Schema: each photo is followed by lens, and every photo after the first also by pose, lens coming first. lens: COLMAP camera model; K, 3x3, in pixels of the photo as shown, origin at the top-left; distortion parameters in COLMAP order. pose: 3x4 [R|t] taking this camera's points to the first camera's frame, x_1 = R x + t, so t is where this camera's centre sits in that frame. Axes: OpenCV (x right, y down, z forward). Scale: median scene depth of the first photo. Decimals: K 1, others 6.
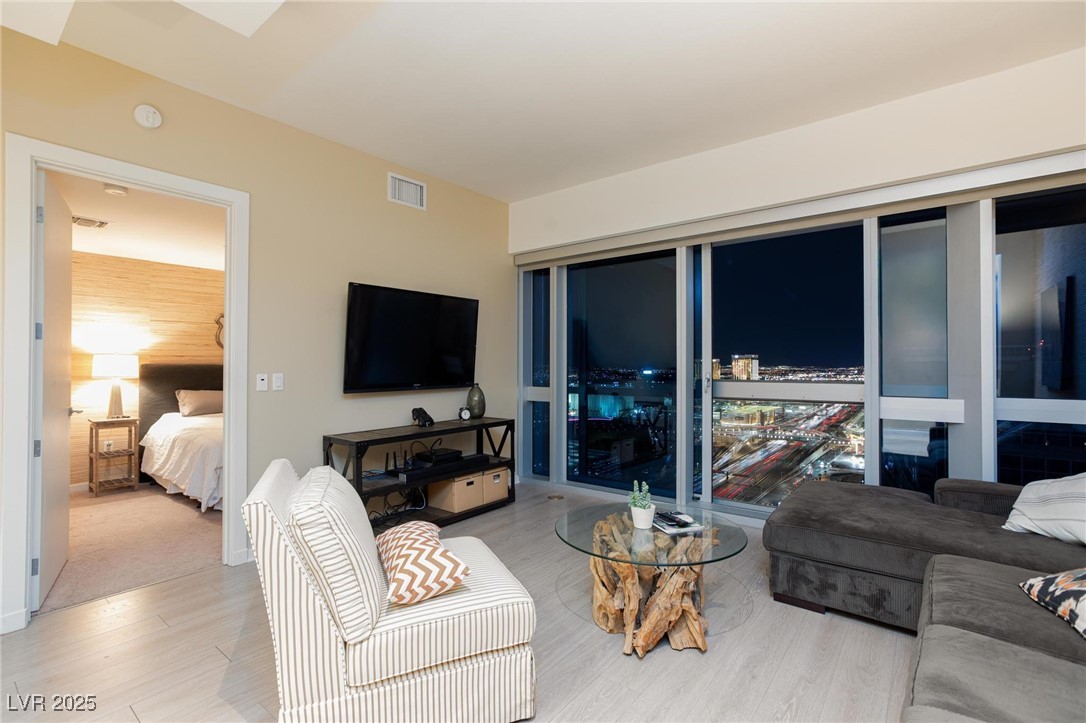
lens RADIAL K [[499.5, 0, 546.0], [0, 499.5, 362.7], [0, 0, 1]] dist [-0.004667, 0.000803]
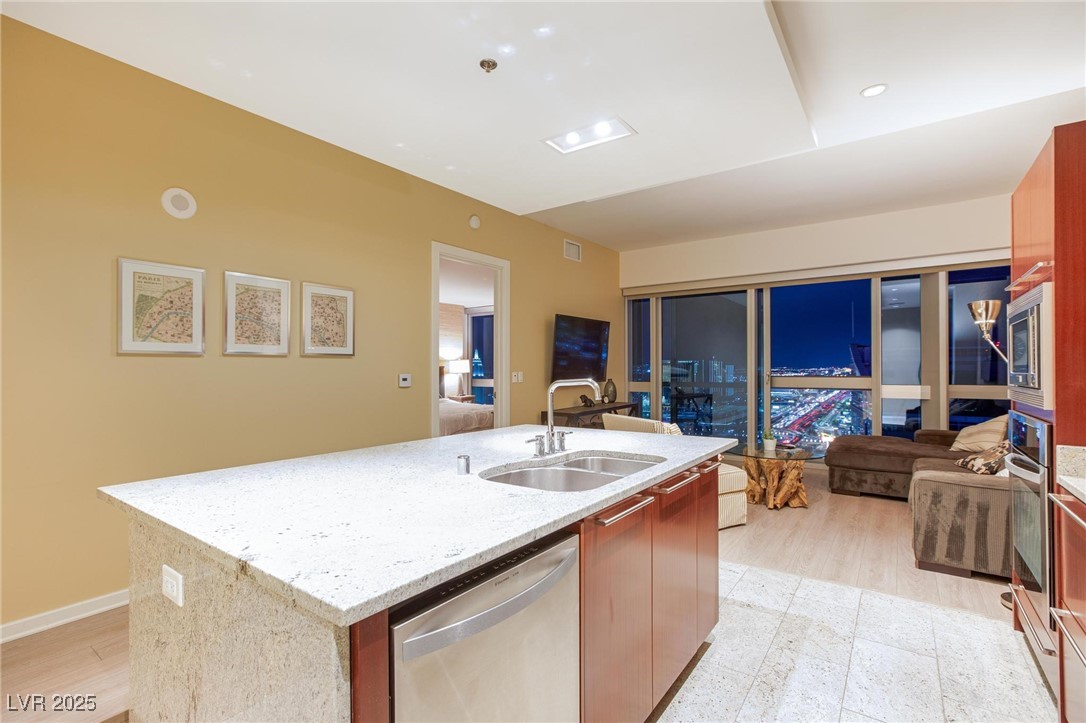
lens RADIAL K [[503.4, 0, 546.8], [0, 503.4, 367.2], [0, 0, 1]] dist [-0.003107, -0.000213]
pose [[0.998764, -0.001487, 0.049681, -0.345089], [0.001149, 0.999976, 0.006841, -0.002976], [-0.049690, -0.006775, 0.998742, -0.404387]]
